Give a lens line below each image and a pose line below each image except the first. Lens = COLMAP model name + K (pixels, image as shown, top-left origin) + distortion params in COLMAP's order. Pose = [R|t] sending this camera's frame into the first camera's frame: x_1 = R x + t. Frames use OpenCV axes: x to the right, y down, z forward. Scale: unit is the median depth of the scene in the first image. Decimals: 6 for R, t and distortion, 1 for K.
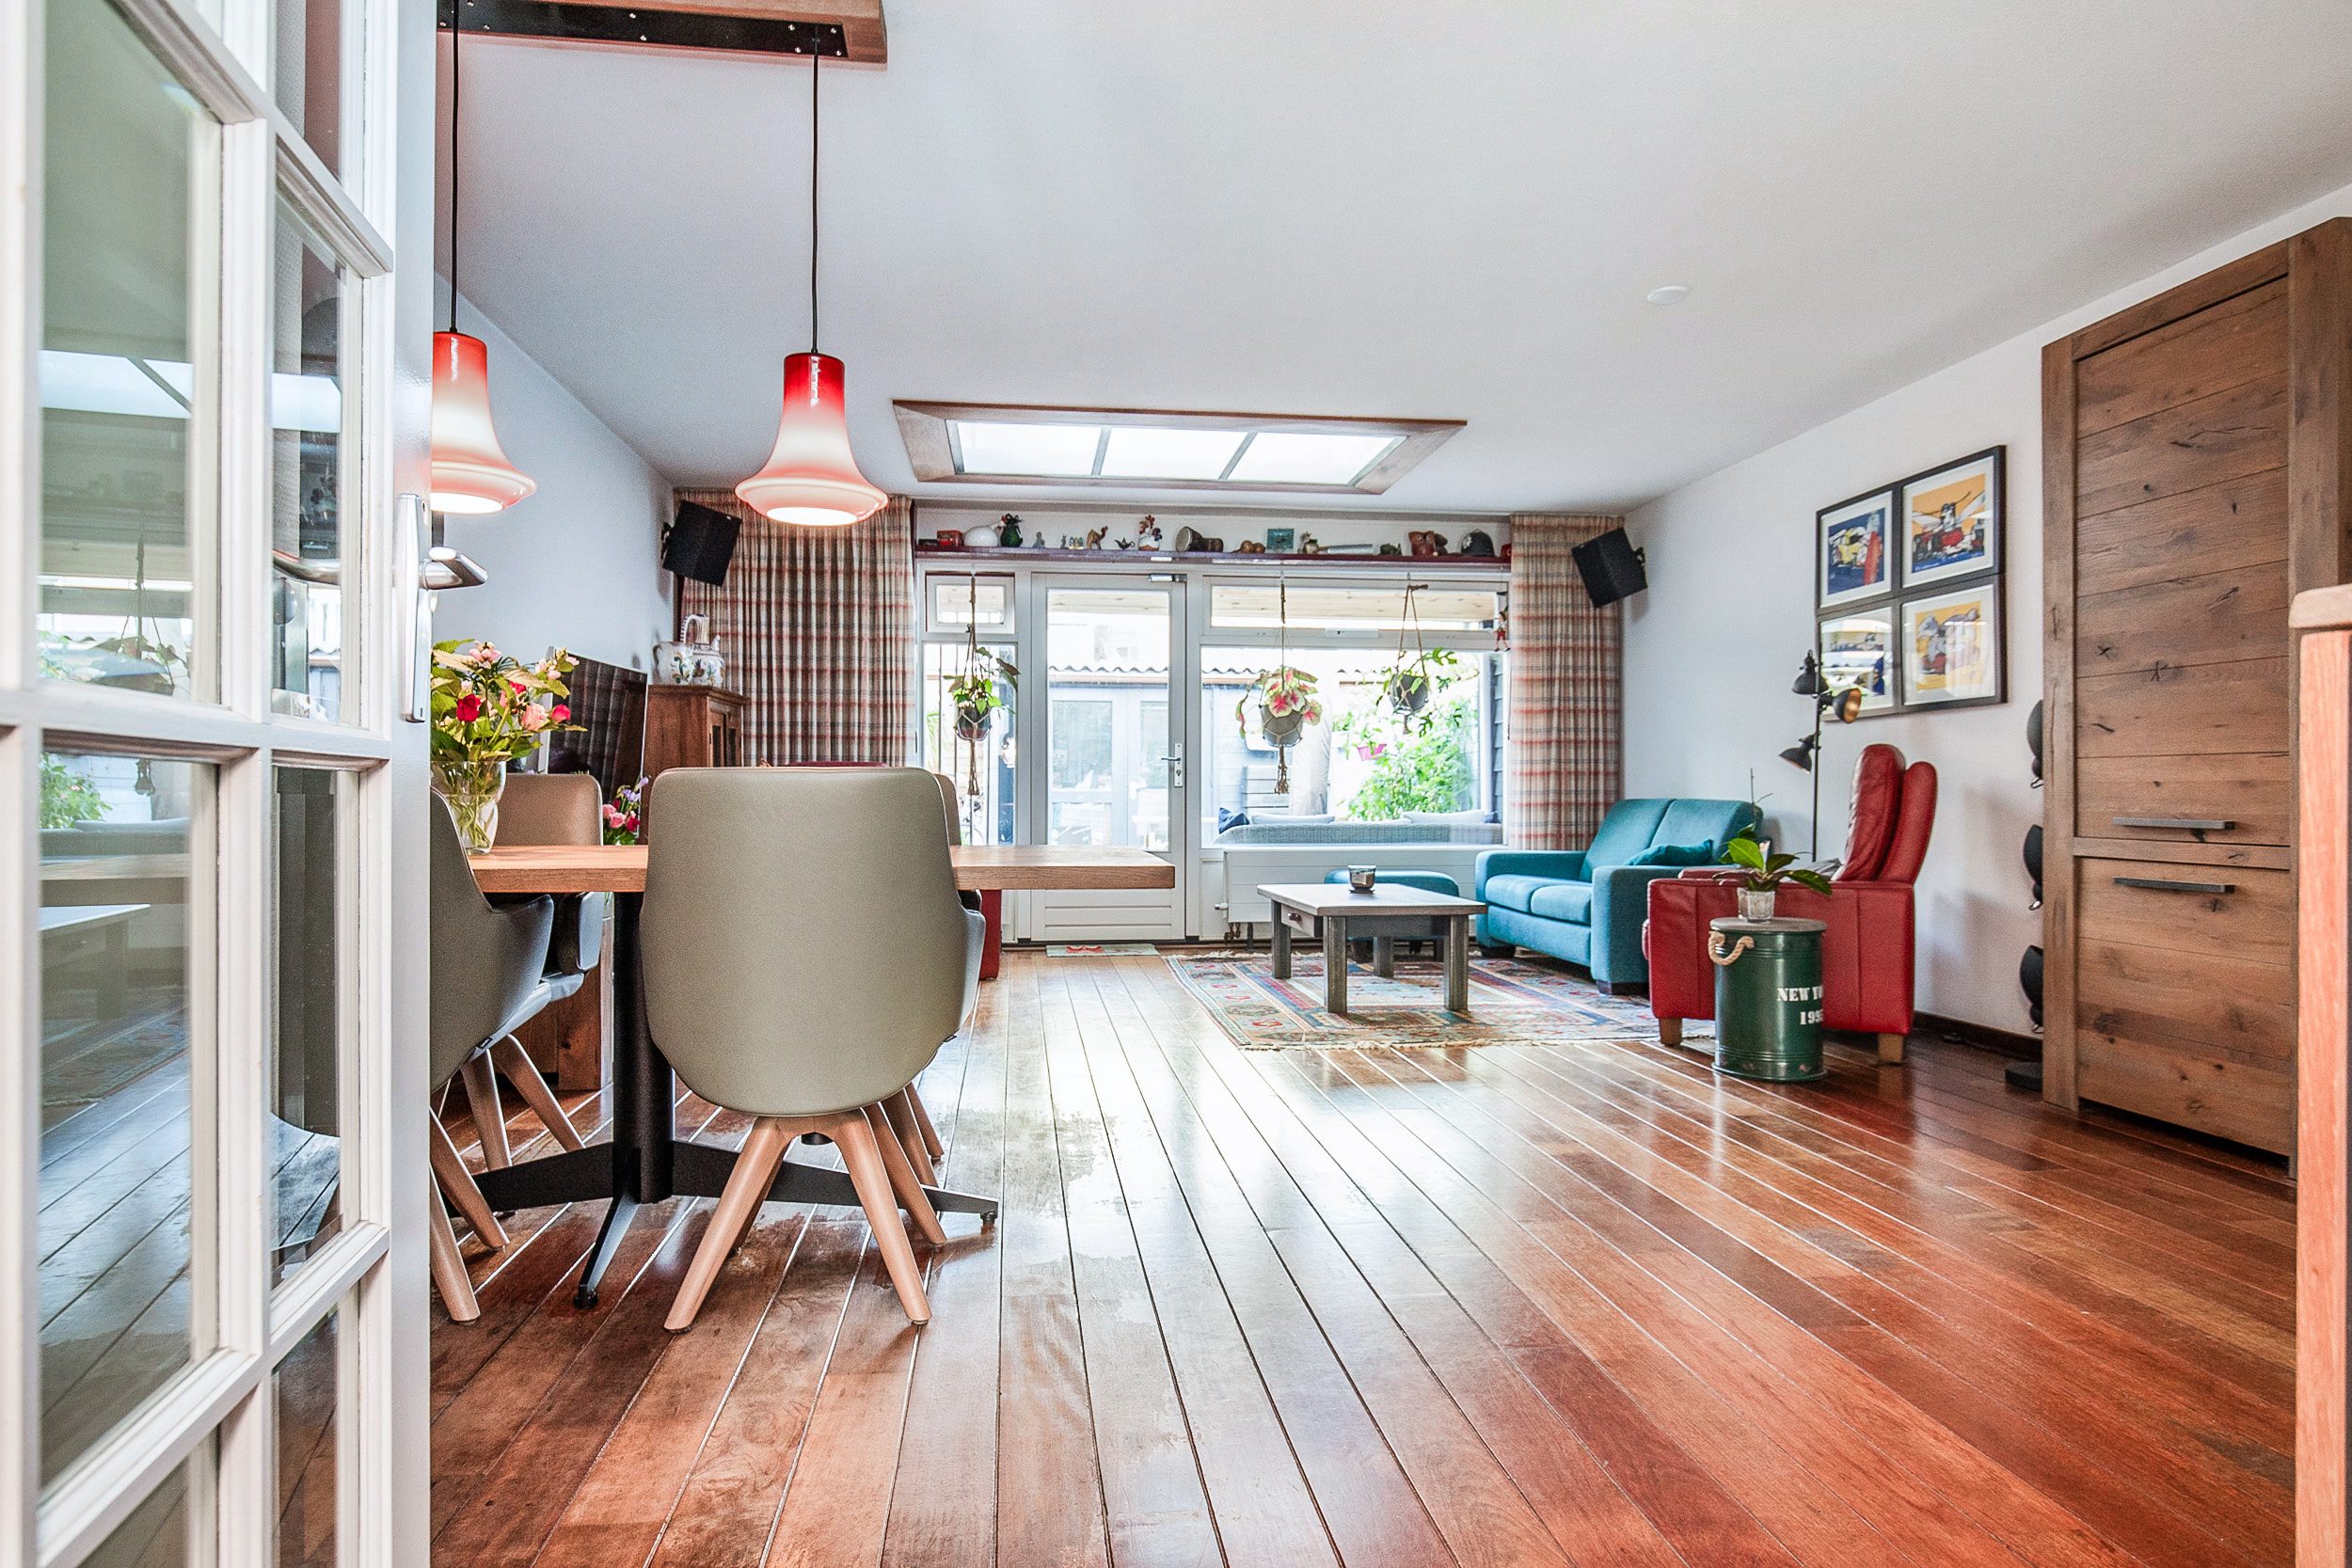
lens RADIAL K [[1369.1, 0, 1176.0], [0, 1369.1, 784.0], [0, 0, 1]] dist [-0.001476, -0.002109]
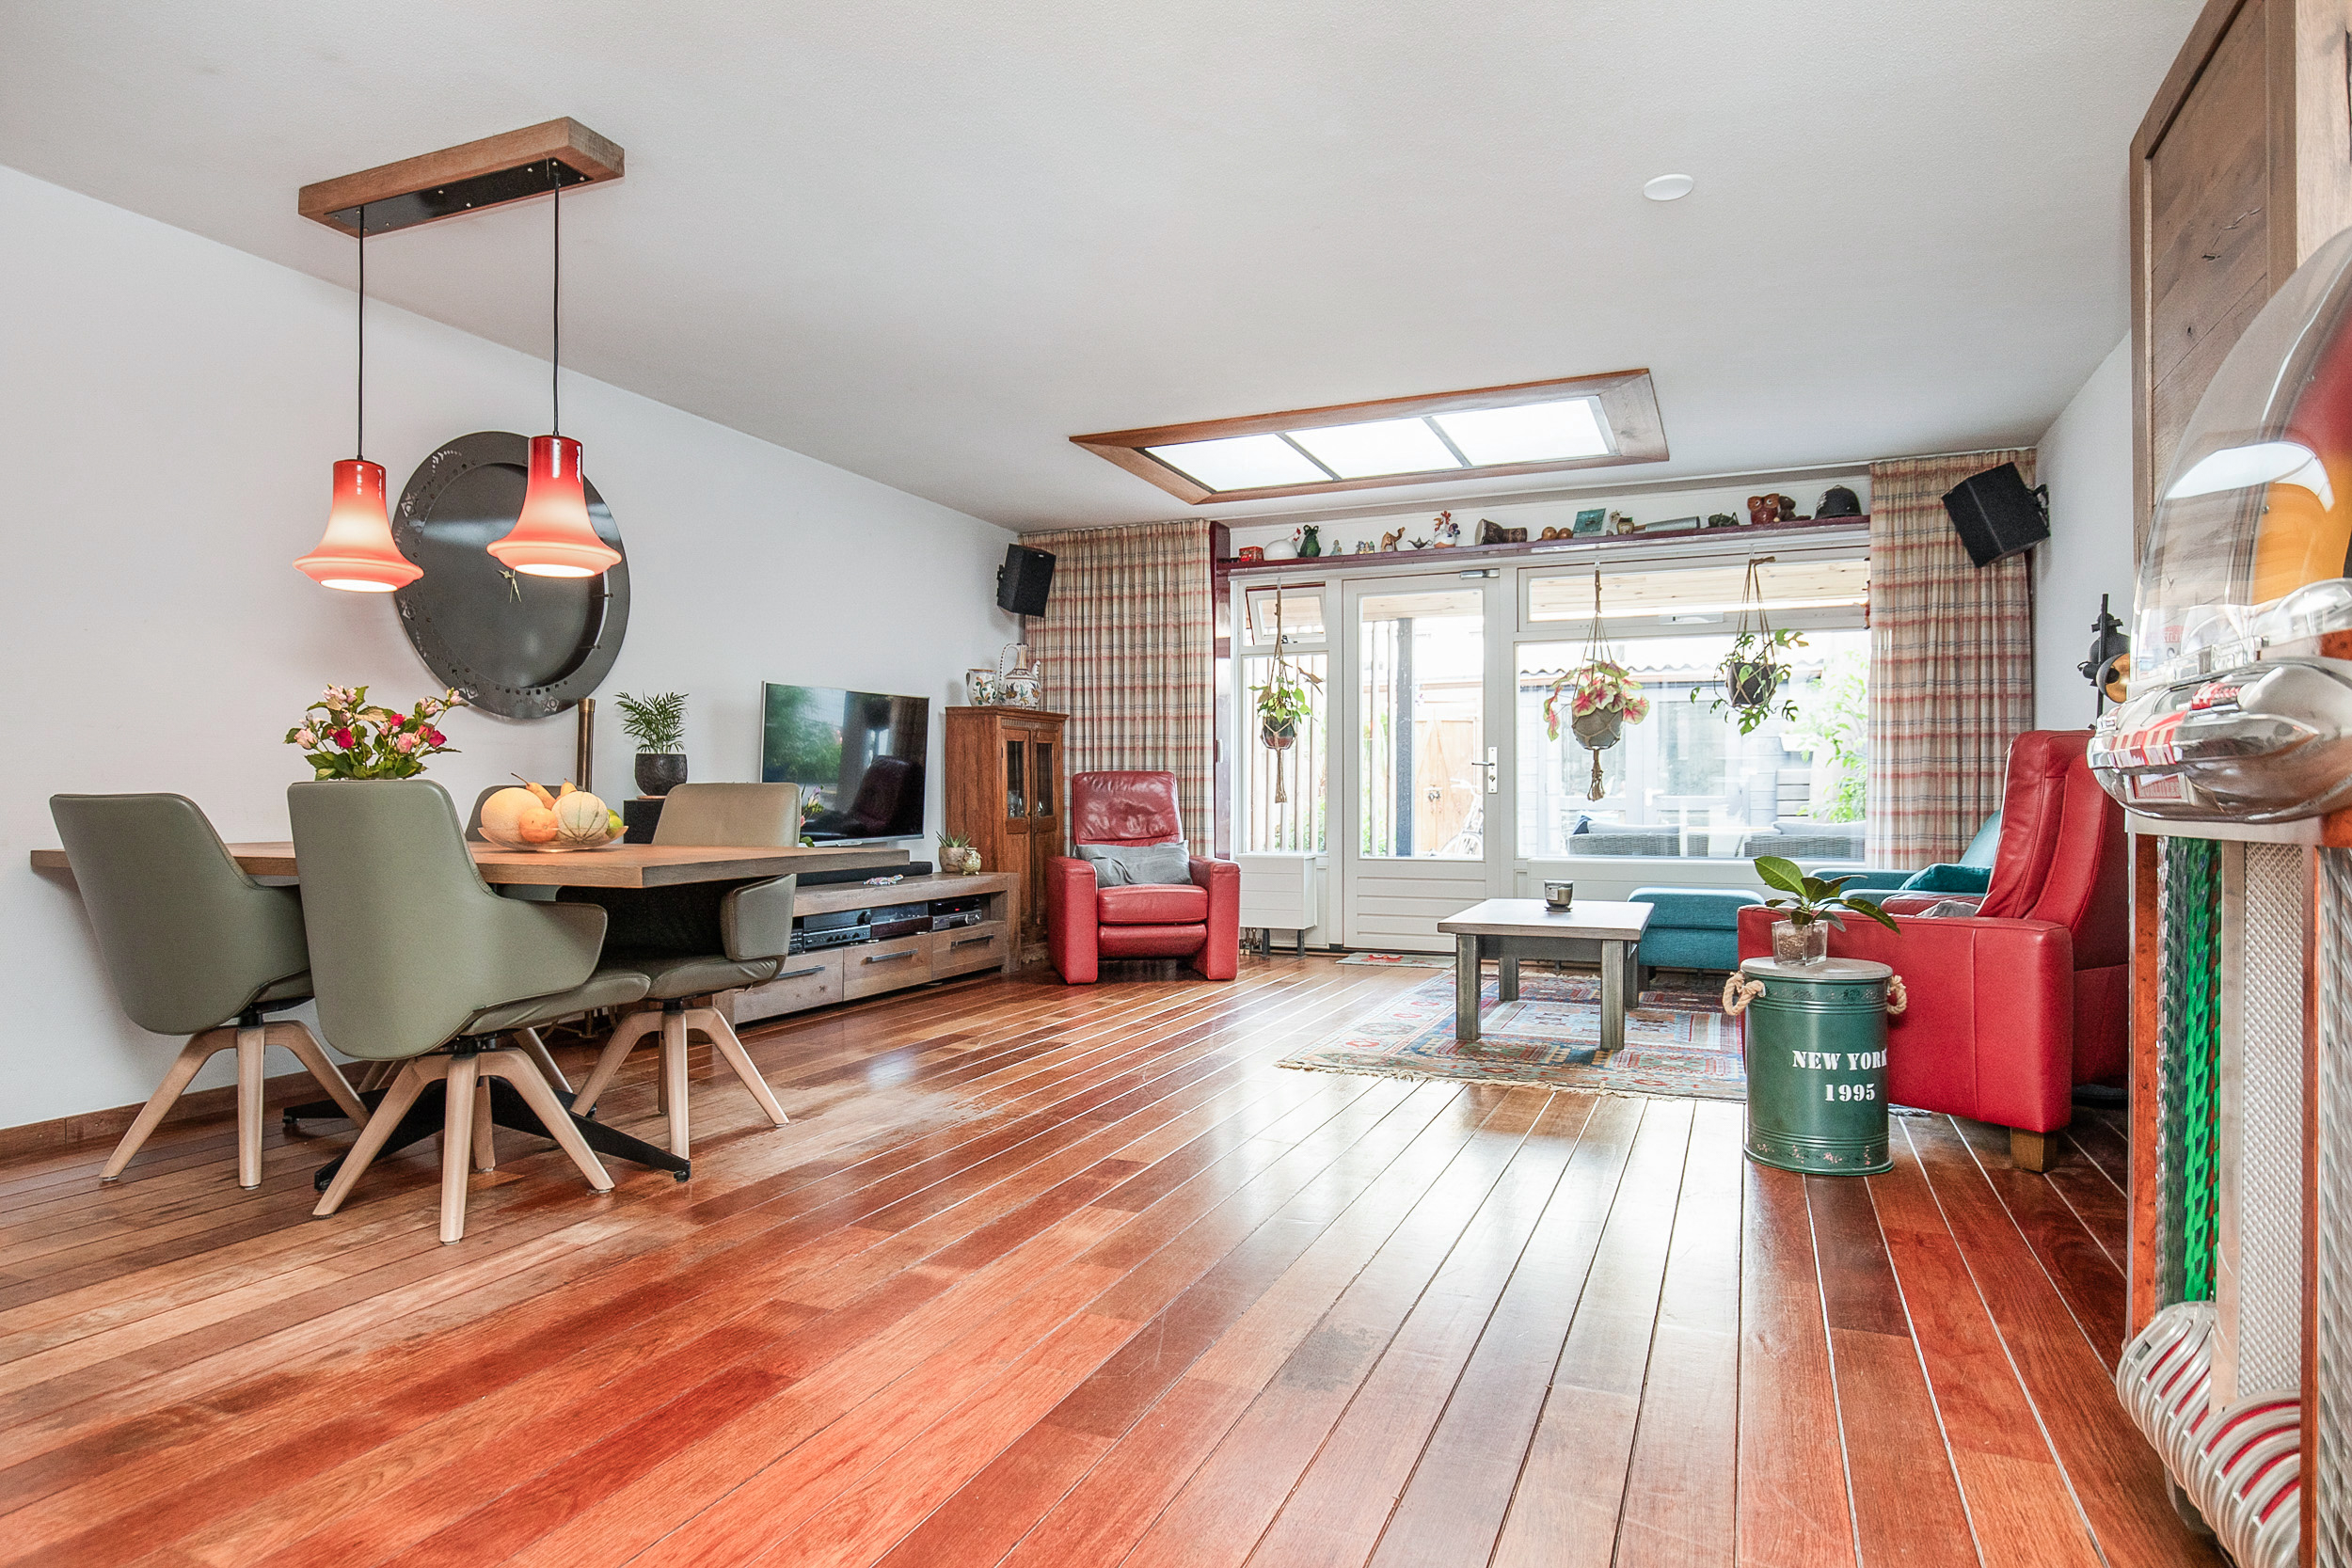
lens RADIAL K [[1332.6, 0, 1176.0], [0, 1332.6, 784.0], [0, 0, 1]] dist [-0.009501, 0.002327]
pose [[0.865266, -0.006687, -0.501268, 0.284080], [0.003915, 0.999971, -0.006584, 0.001014], [0.501298, 0.003734, 0.865267, 0.094902]]
